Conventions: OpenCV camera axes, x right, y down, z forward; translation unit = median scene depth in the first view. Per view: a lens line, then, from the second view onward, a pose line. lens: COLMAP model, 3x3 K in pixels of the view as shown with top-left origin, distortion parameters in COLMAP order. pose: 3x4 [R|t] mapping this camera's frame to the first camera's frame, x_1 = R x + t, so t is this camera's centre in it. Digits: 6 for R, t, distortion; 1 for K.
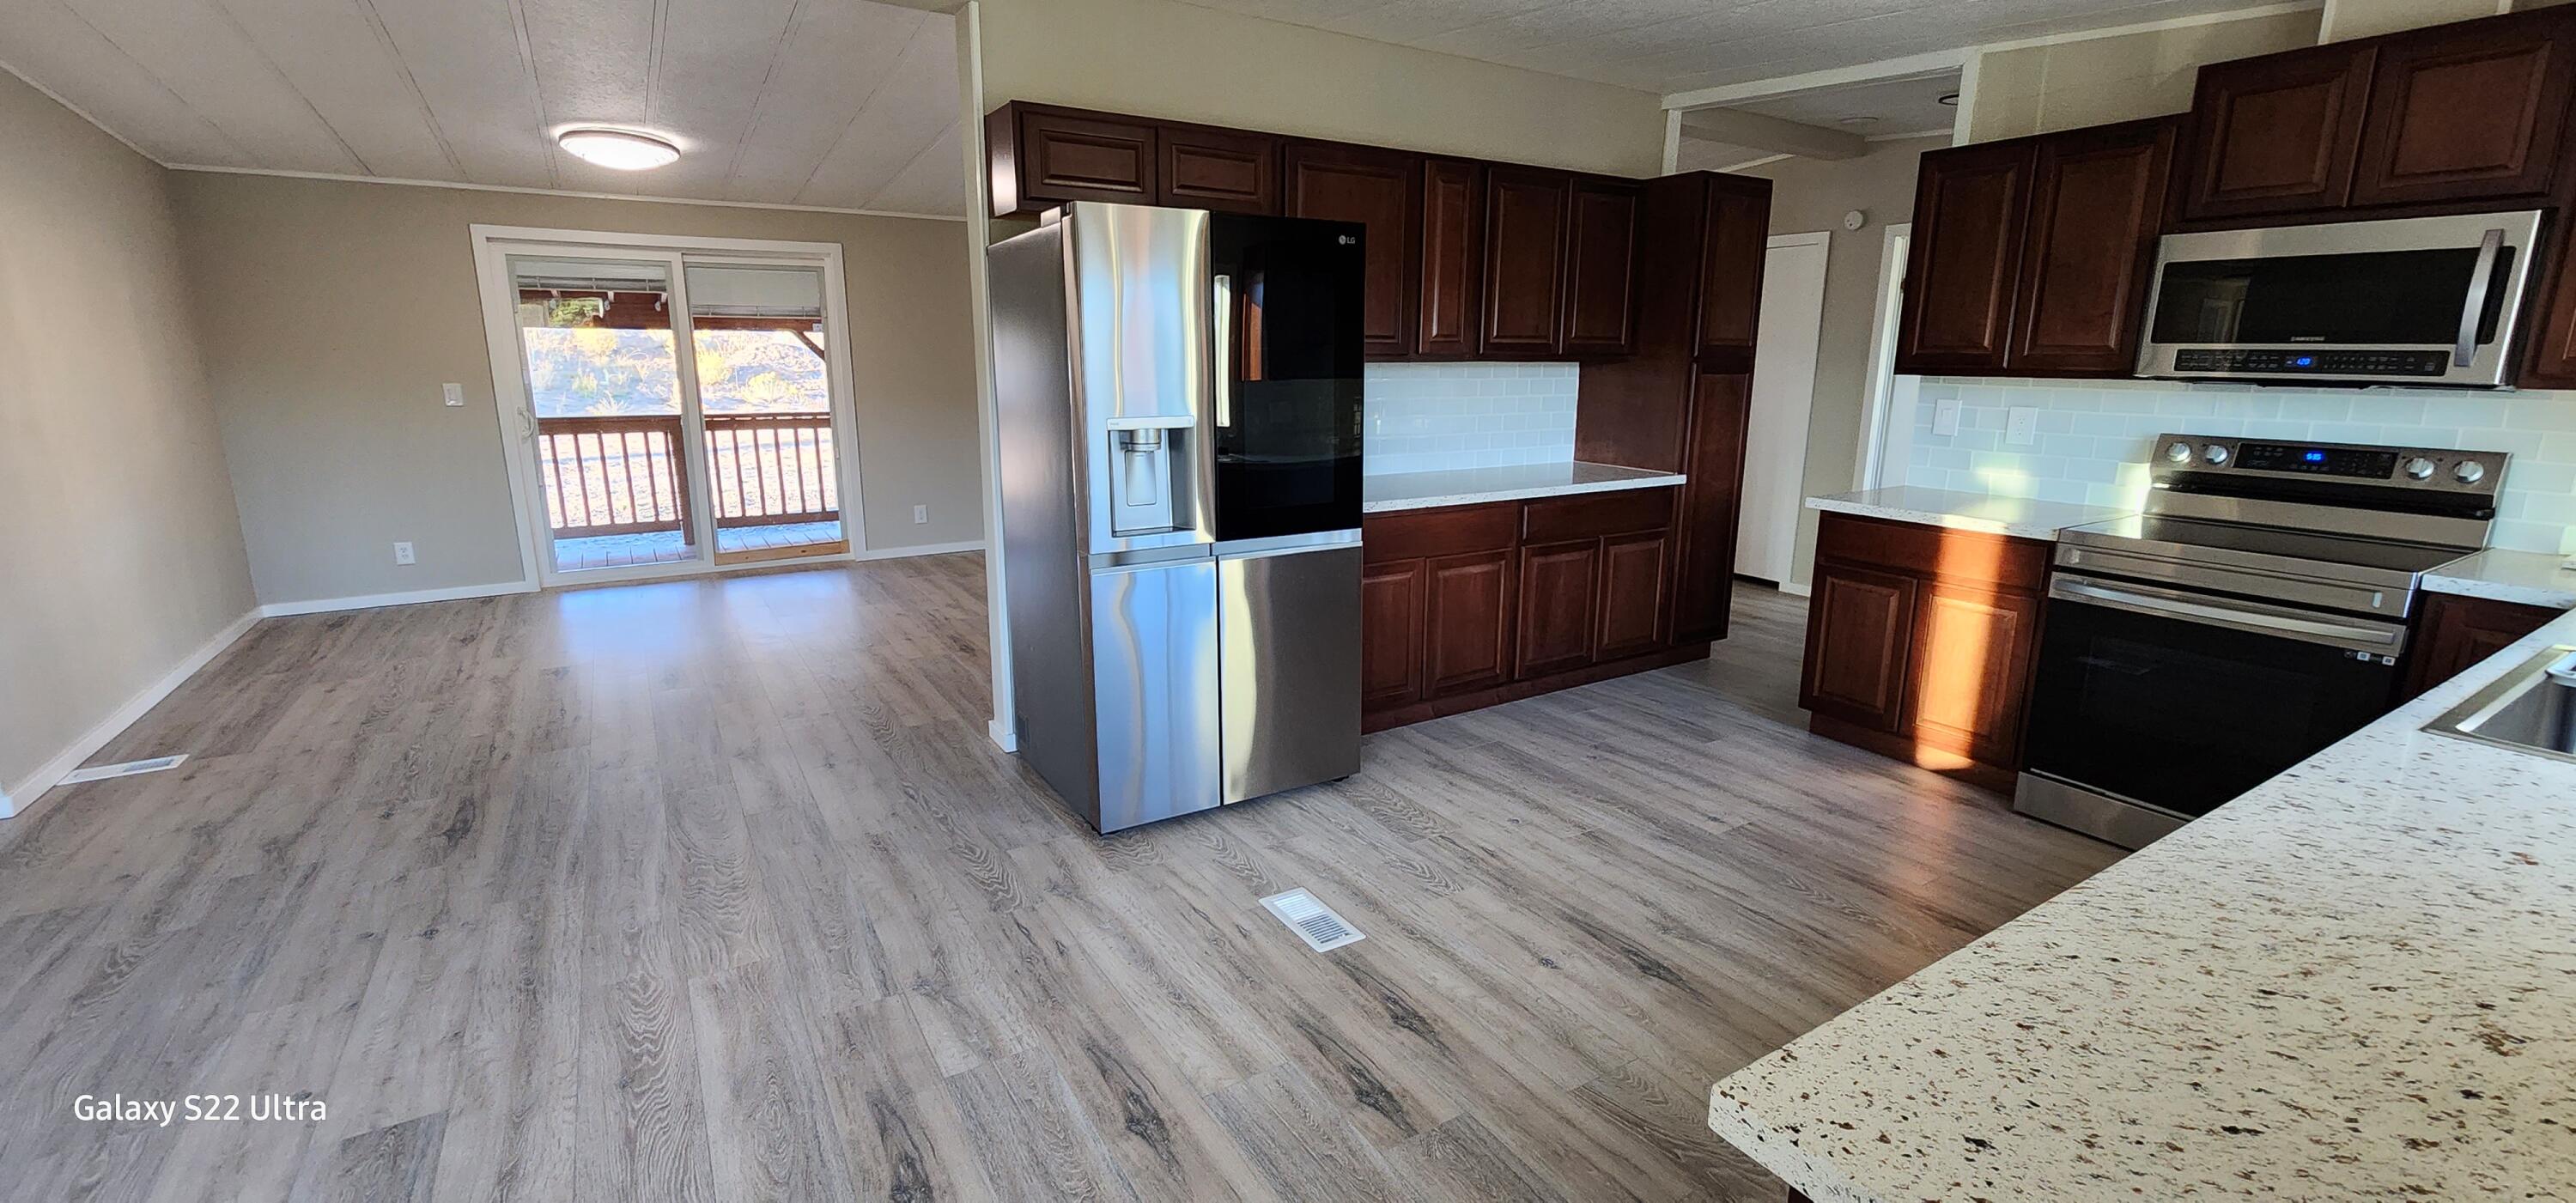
lens RADIAL K [[1057.7, 0, 1285.5], [0, 1057.7, 584.8], [0, 0, 1]] dist [-0.000970, -0.000300]
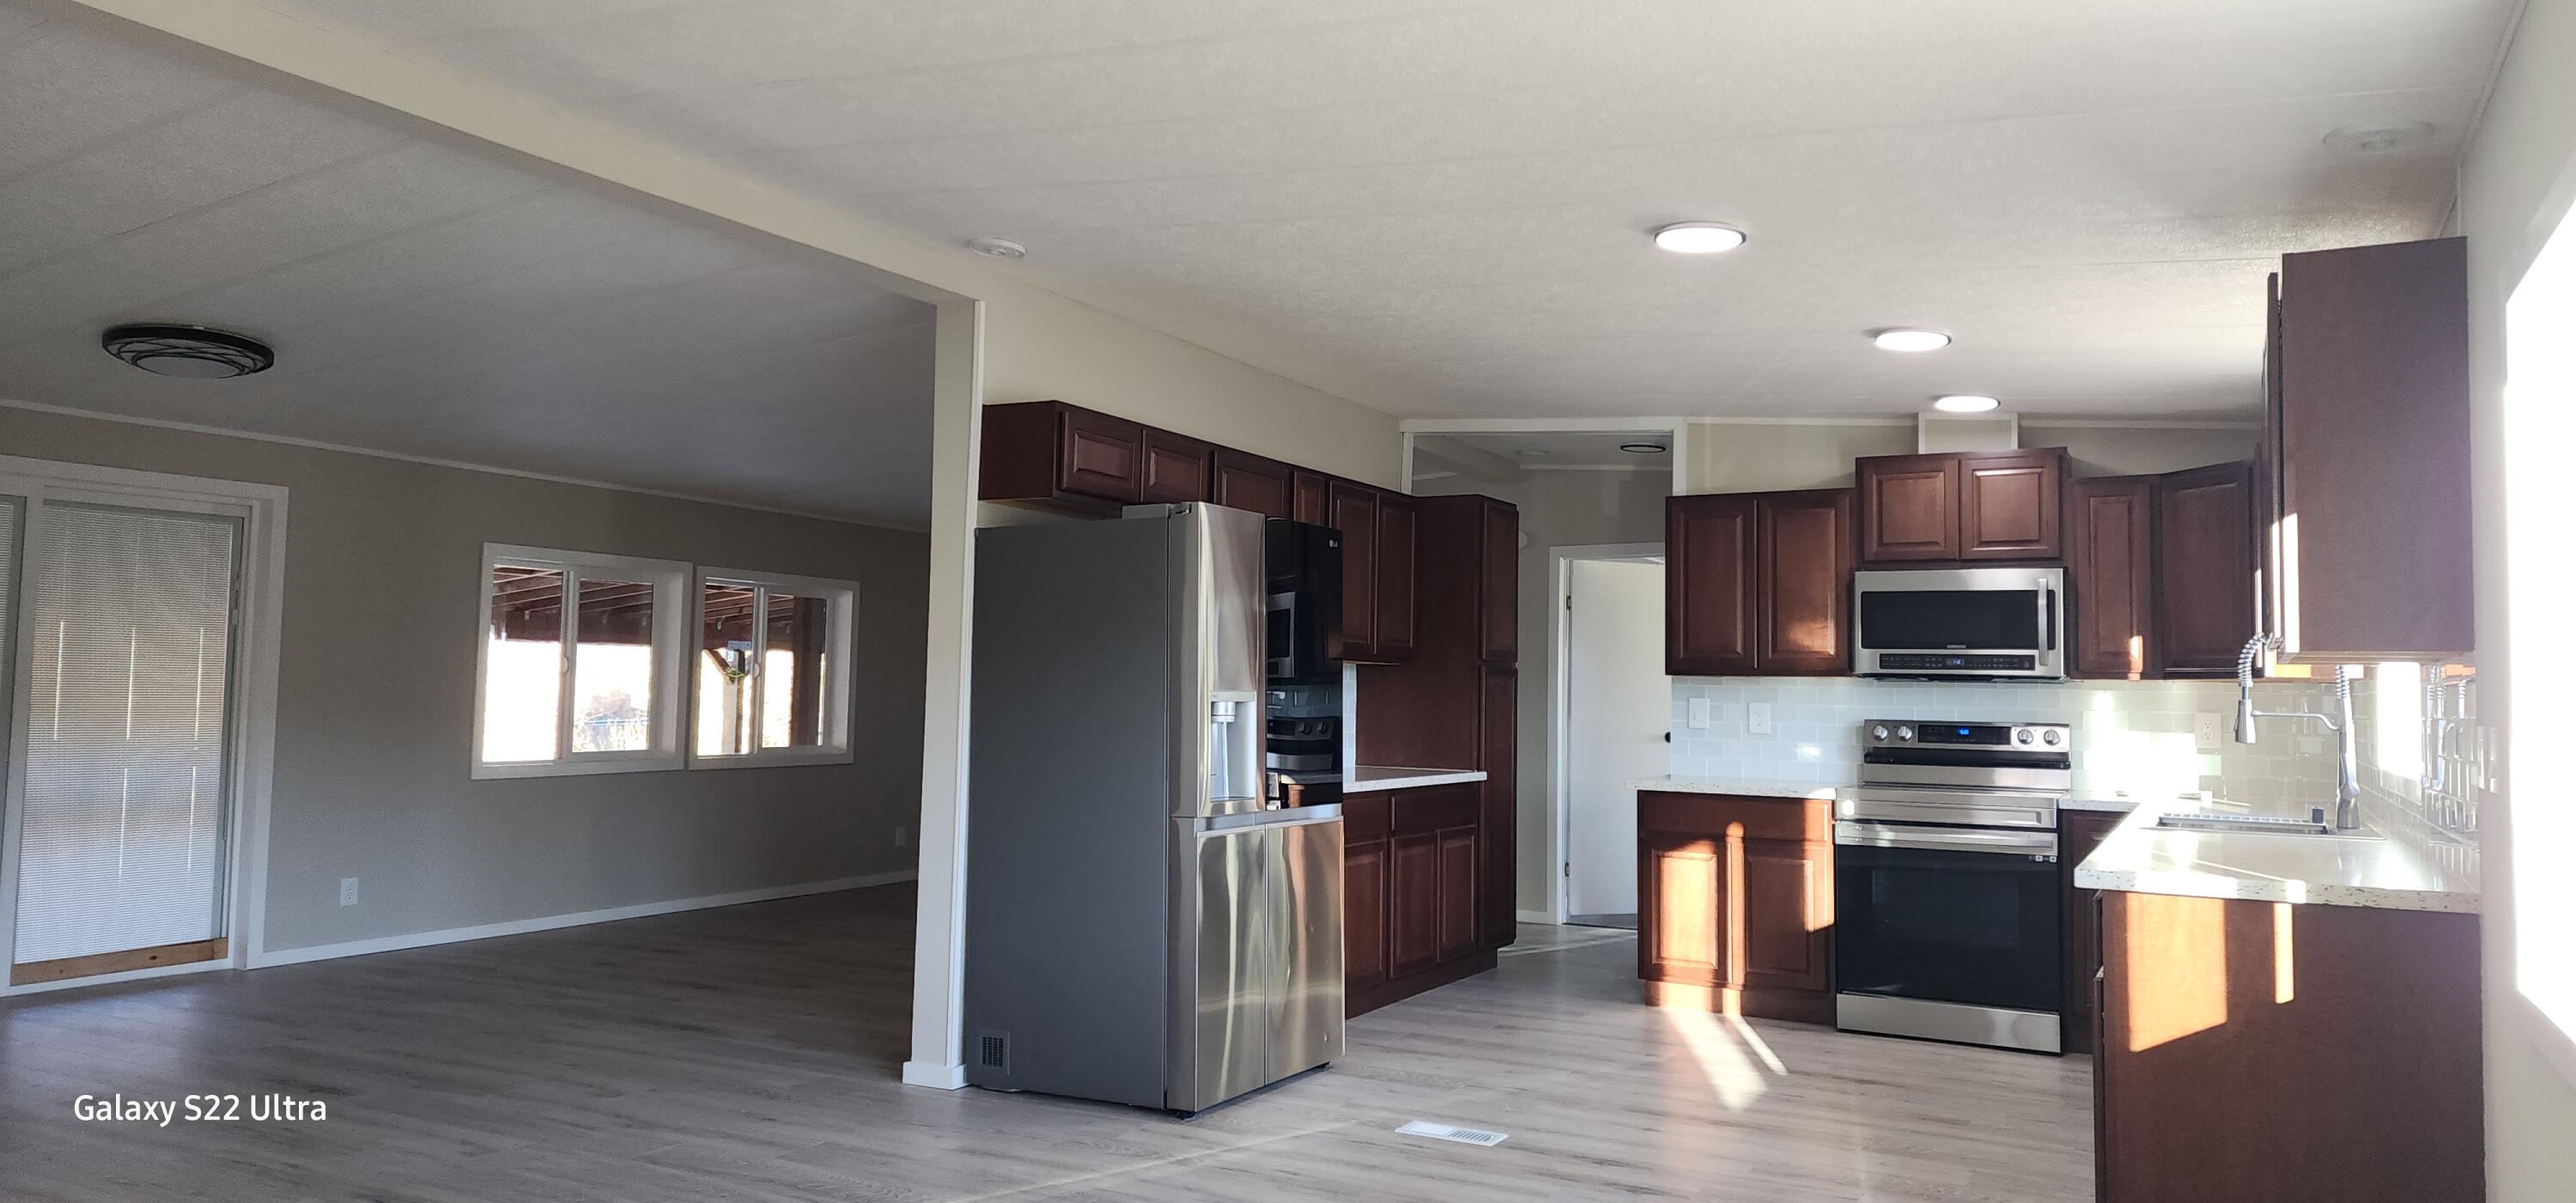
lens RADIAL K [[1717.3, 0, 1288.0], [0, 1717.3, 601.5], [0, 0, 1]] dist [0.094113, -0.105102]
pose [[0.866534, 0.038604, 0.497623, -0.817651], [0.093722, 0.966685, -0.238194, 0.152056], [-0.490240, 0.253041, 0.834048, -0.441834]]
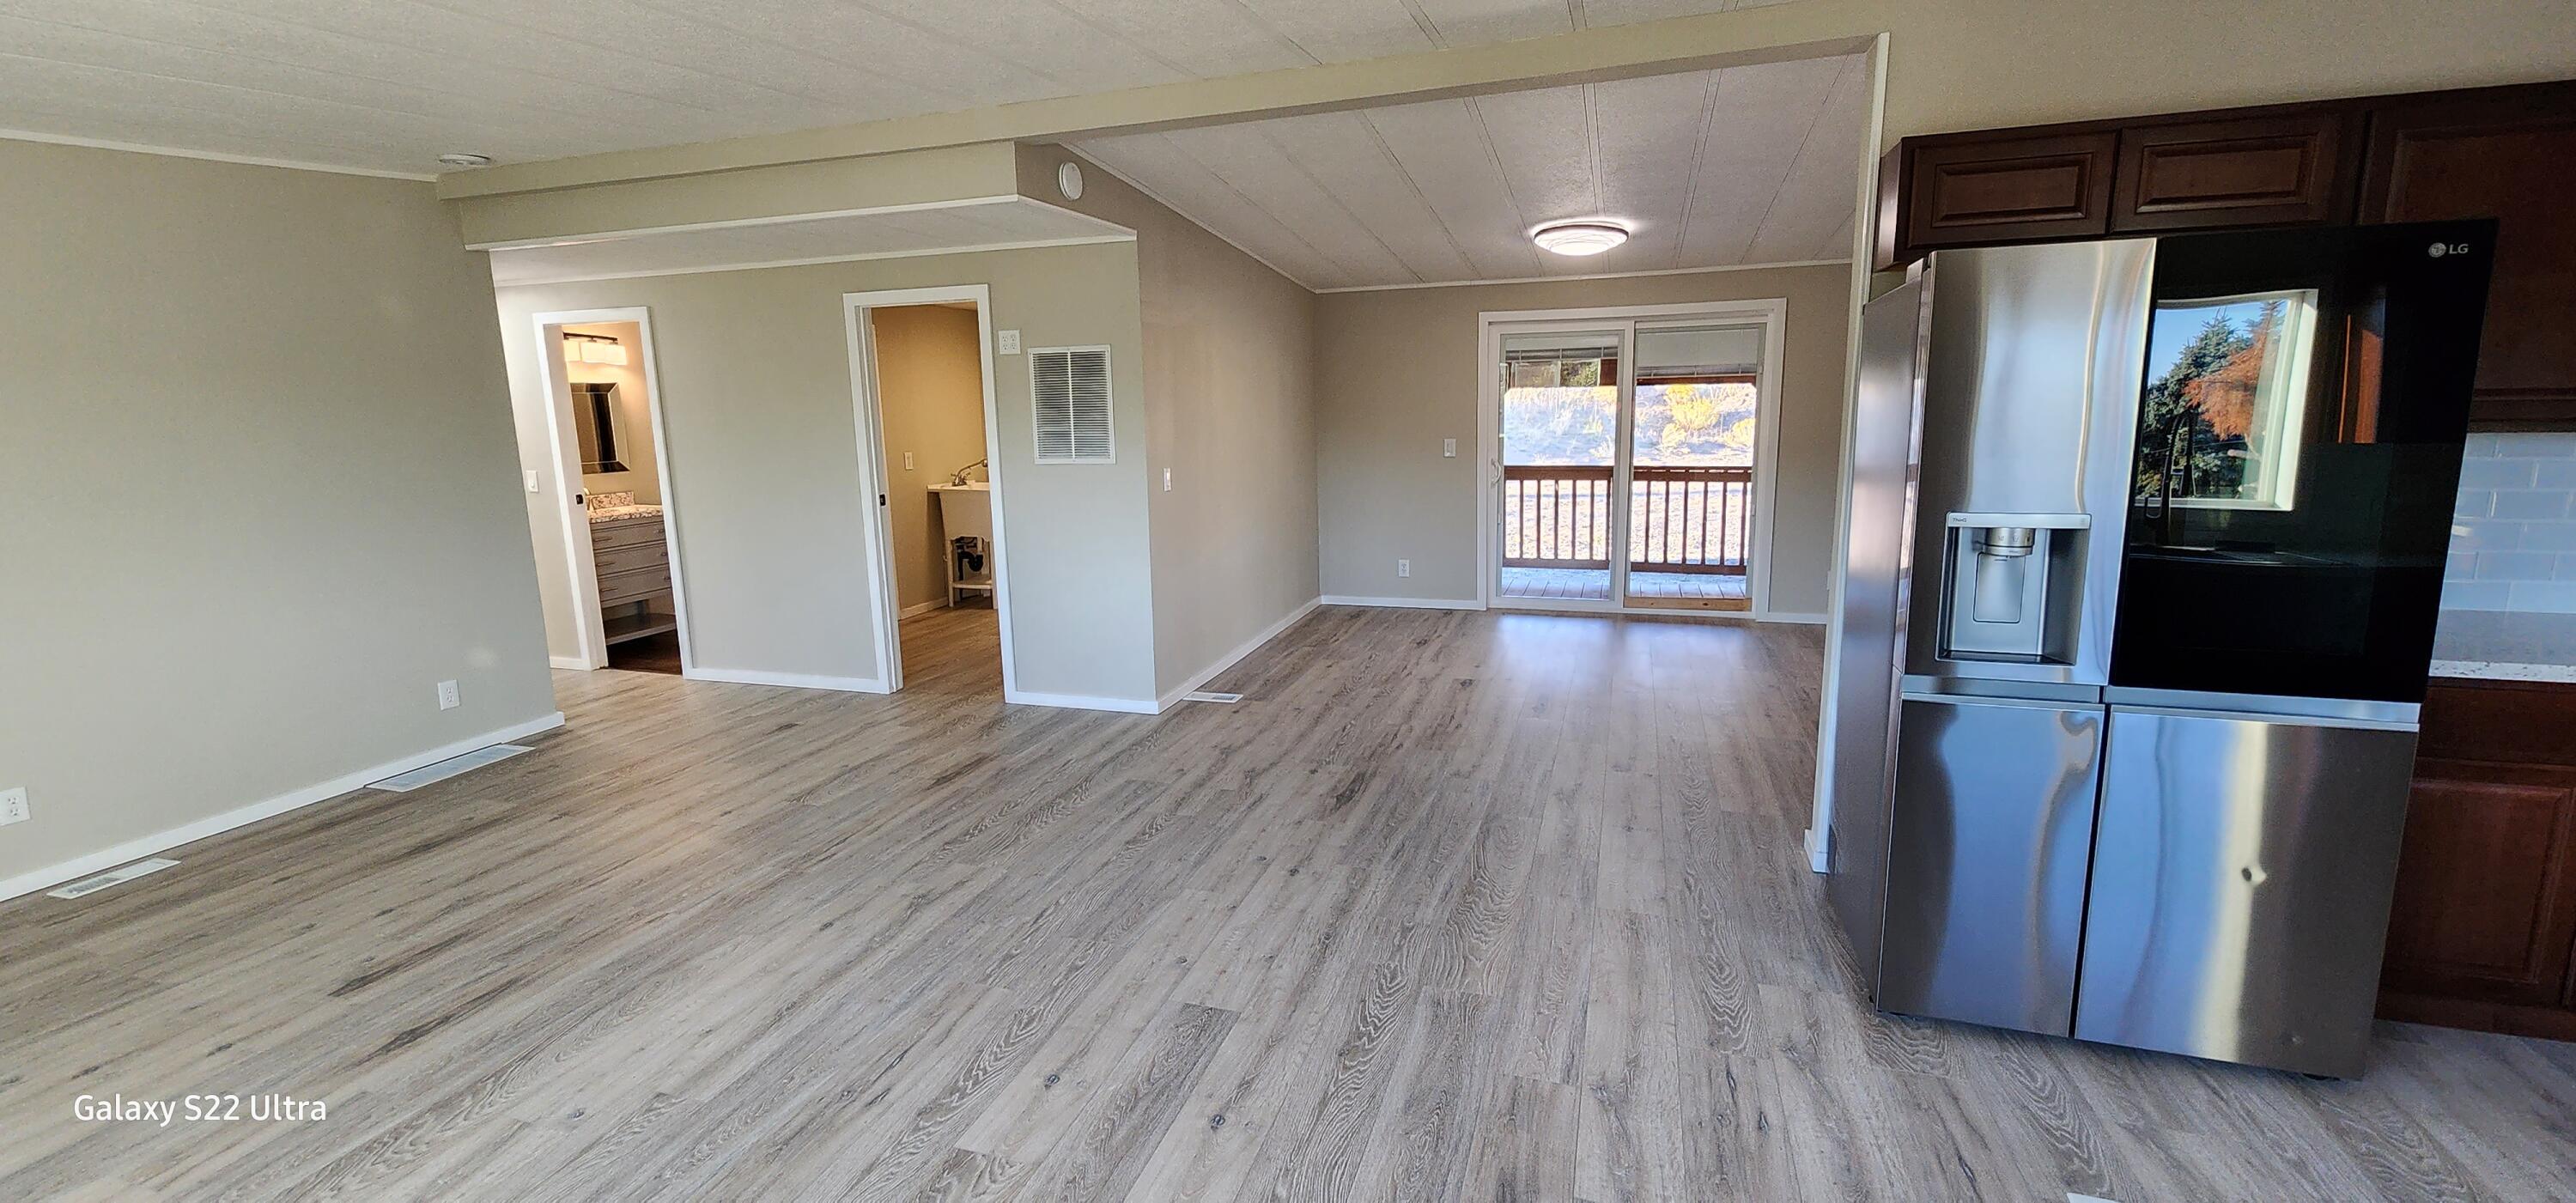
lens RADIAL K [[1057.7, 0, 1285.5], [0, 1057.7, 584.8], [0, 0, 1]] dist [-0.000970, -0.000300]
pose [[0.640281, 0.113648, -0.759687, 0.107742], [-0.141835, 0.989480, 0.028483, -0.044806], [0.754933, 0.089513, 0.649665, 0.080103]]
